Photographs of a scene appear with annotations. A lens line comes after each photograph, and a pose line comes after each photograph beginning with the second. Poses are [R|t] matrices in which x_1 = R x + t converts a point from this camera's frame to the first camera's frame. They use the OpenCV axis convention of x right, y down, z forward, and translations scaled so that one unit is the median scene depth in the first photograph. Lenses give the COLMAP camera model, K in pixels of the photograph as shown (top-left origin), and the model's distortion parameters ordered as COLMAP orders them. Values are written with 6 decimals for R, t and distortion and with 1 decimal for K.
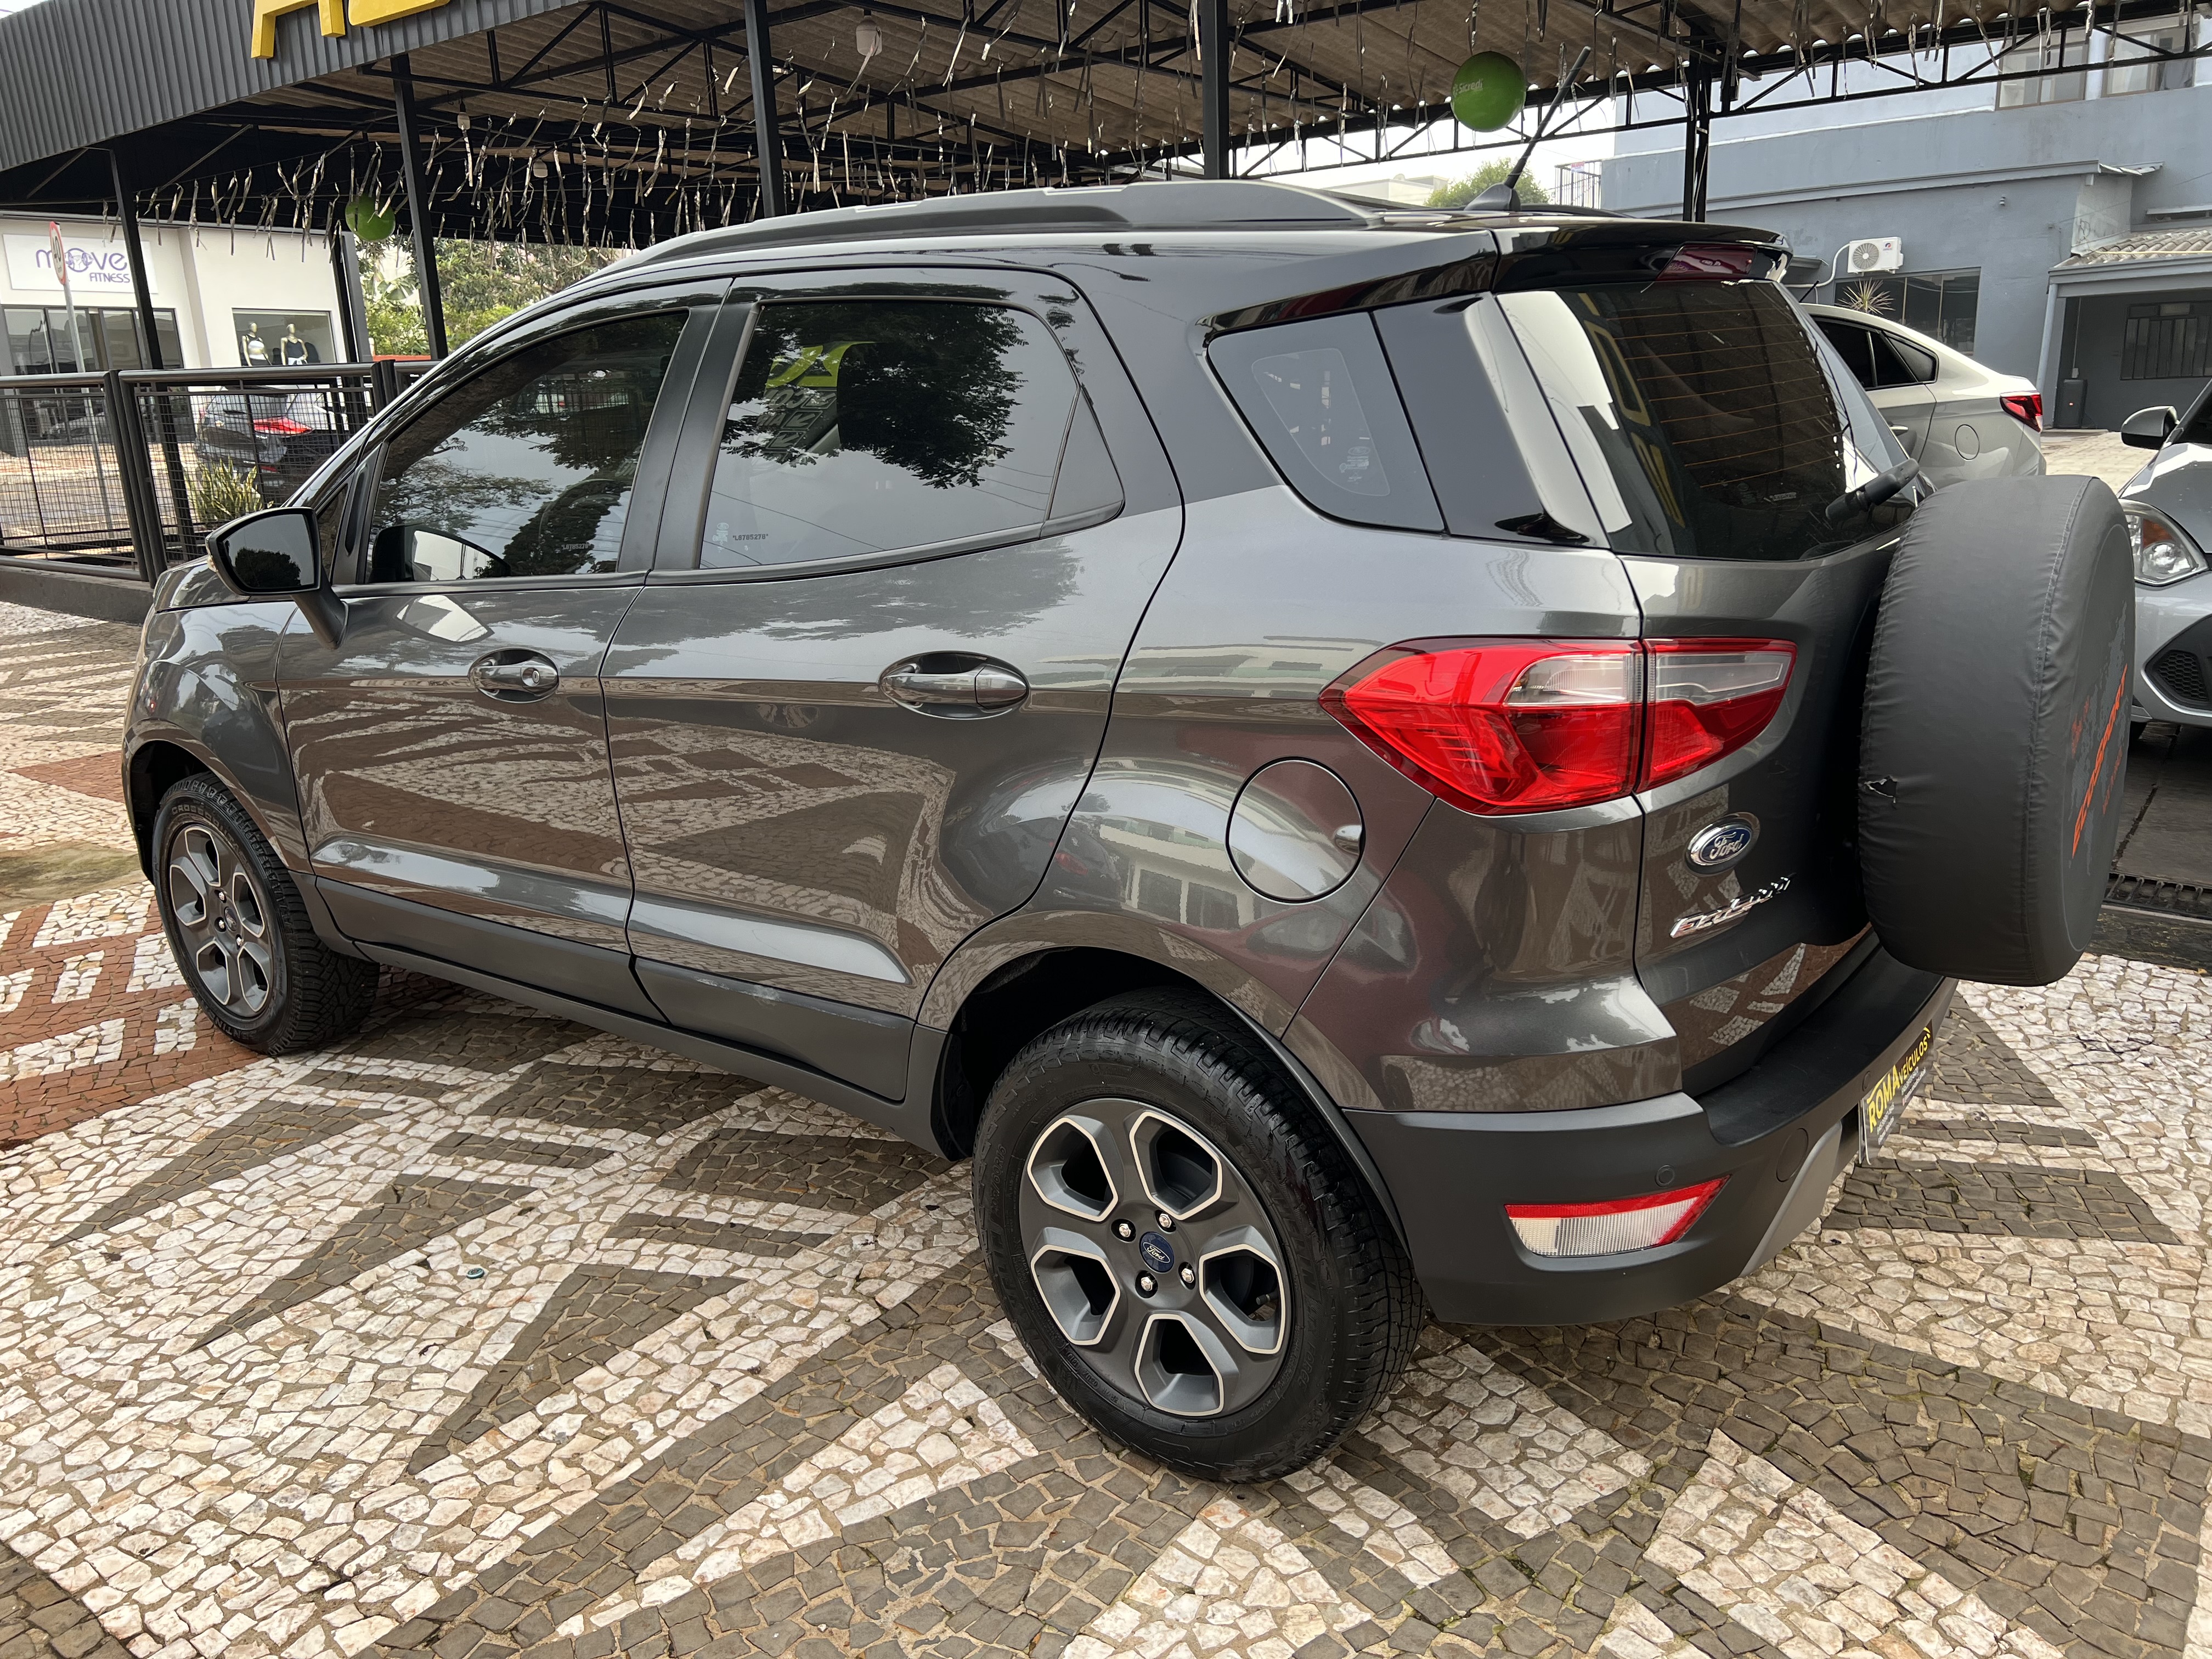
lens RADIAL K [[1669.4, 0, 1105.0], [0, 1669.4, 838.9], [0, 0, 1]] dist [0.049716, -0.052377]
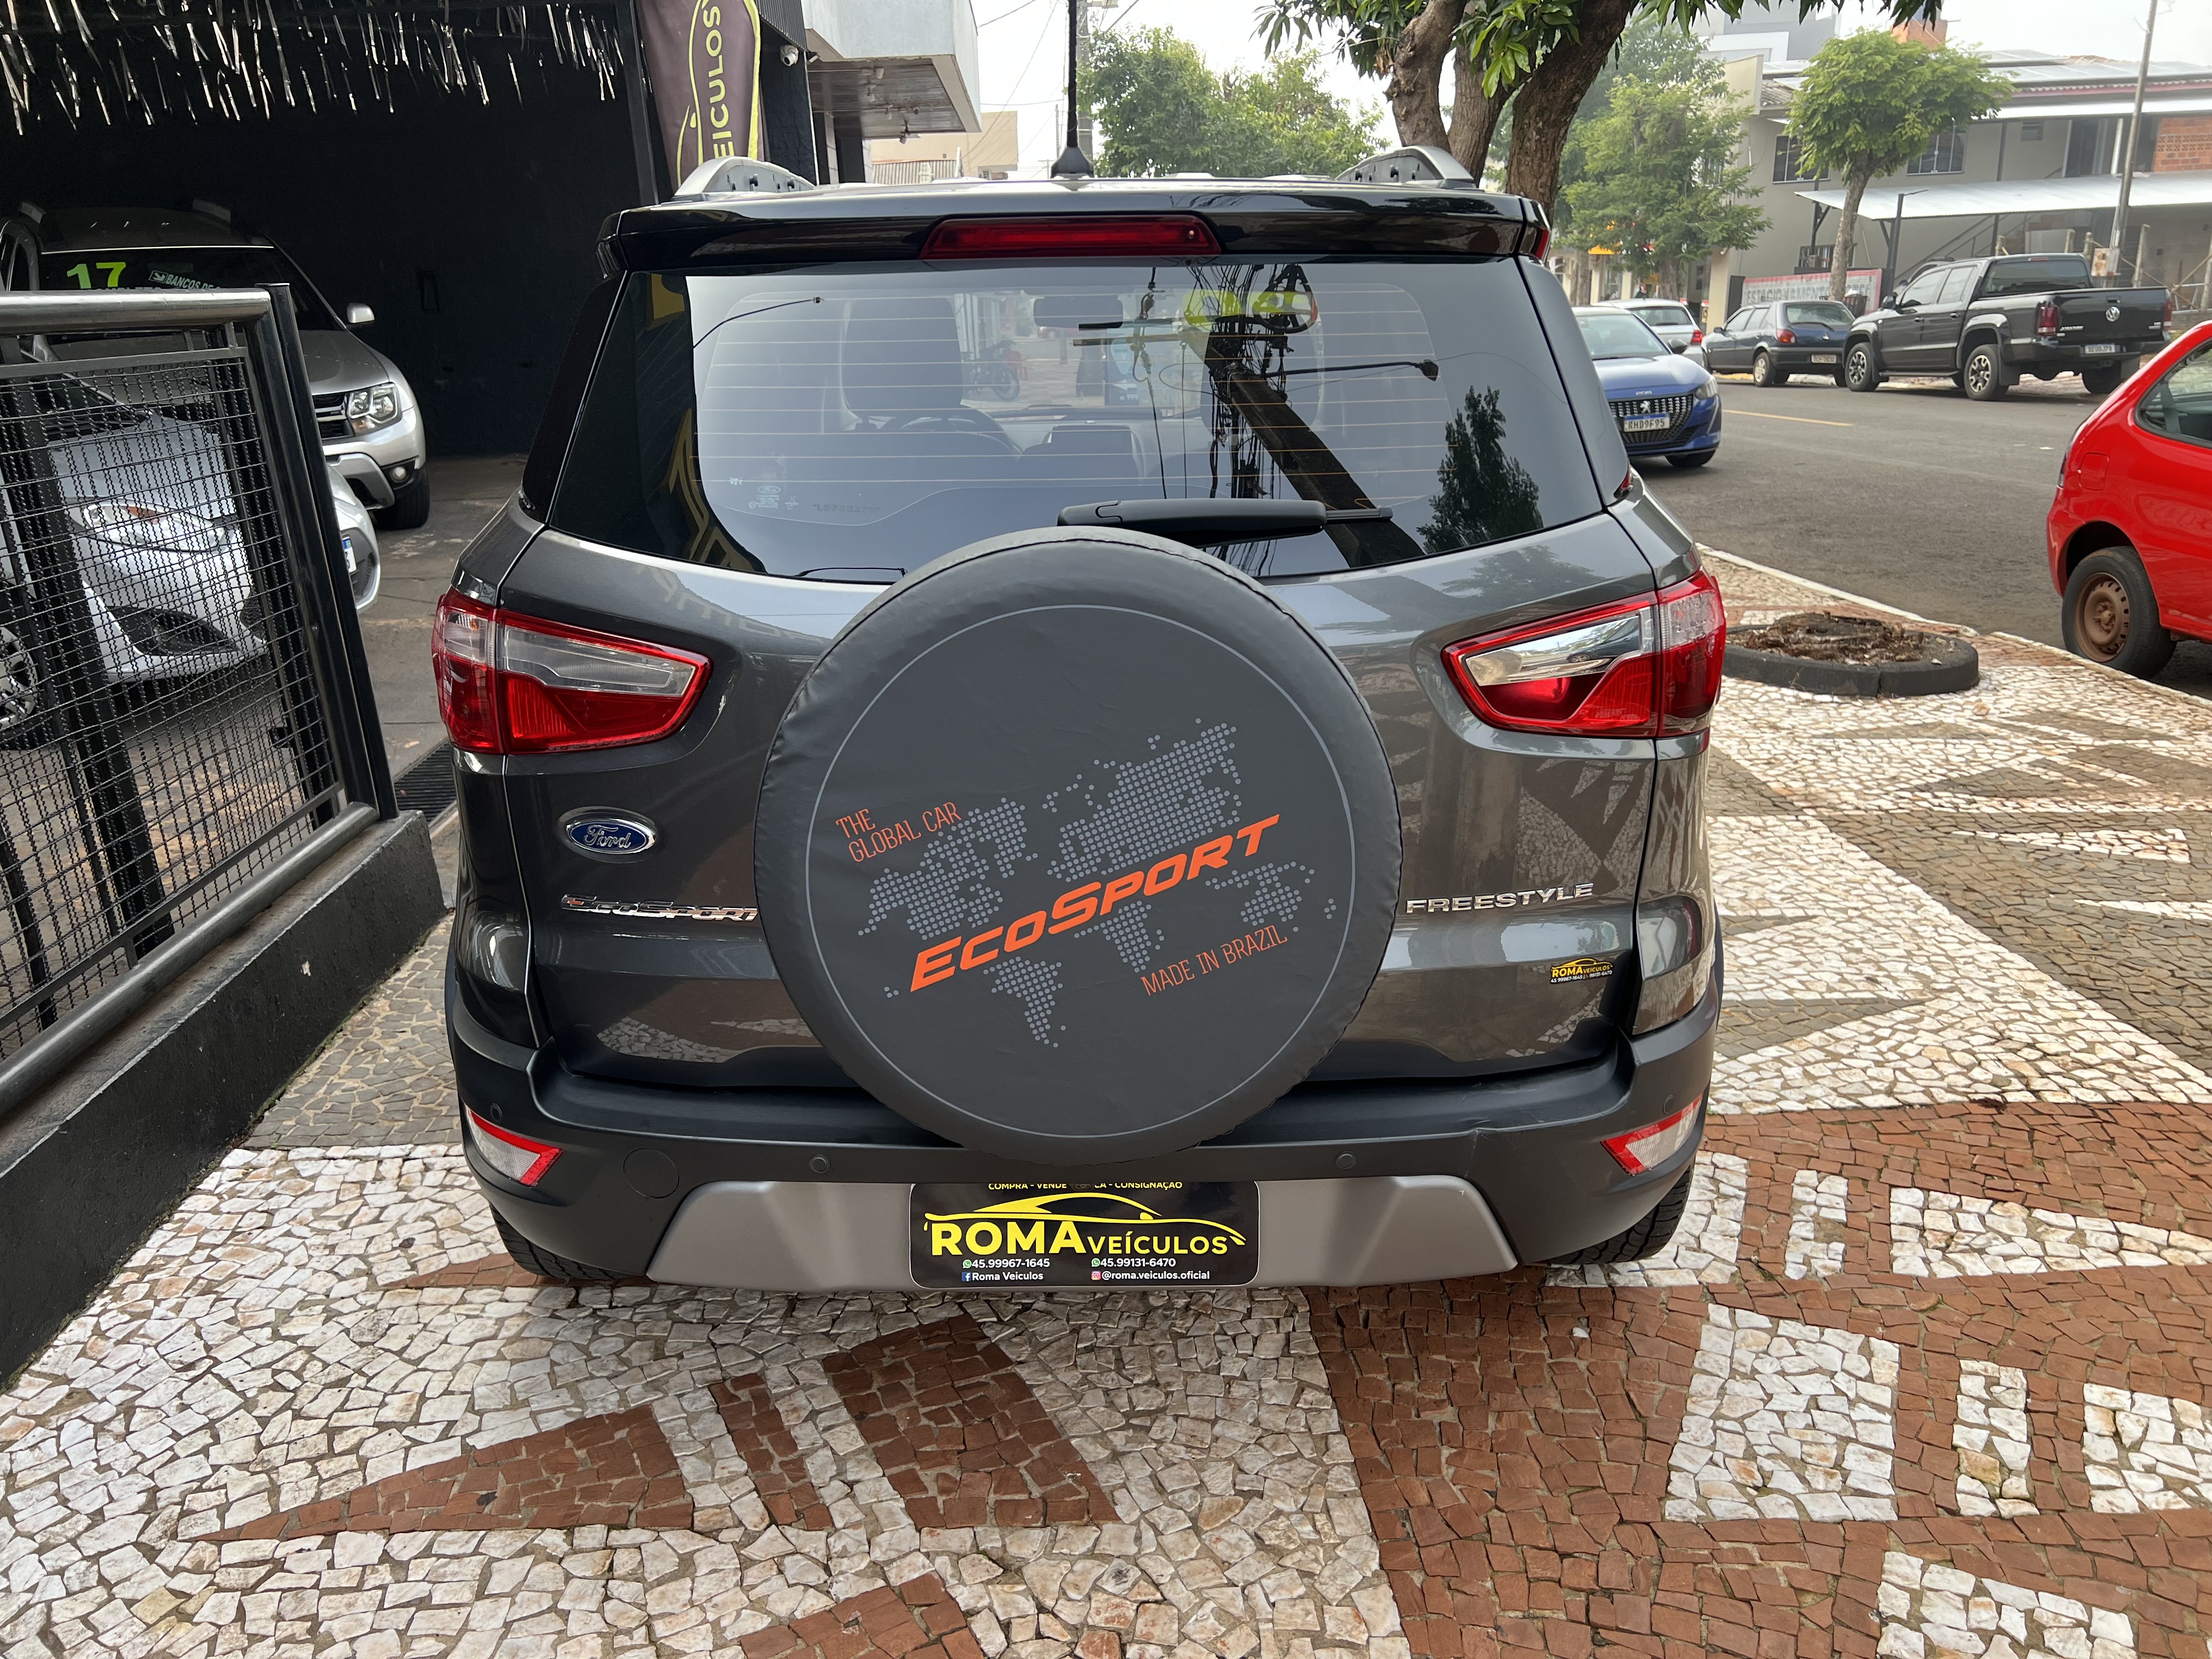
lens RADIAL K [[1669.4, 0, 1095.6], [0, 1669.4, 836.0], [0, 0, 1]] dist [0.049716, -0.052377]
pose [[-0.631492, -0.194765, 0.750523, -1.222123], [0.260361, 0.858477, 0.441848, -0.590941], [-0.730363, 0.474430, -0.491412, 2.125853]]
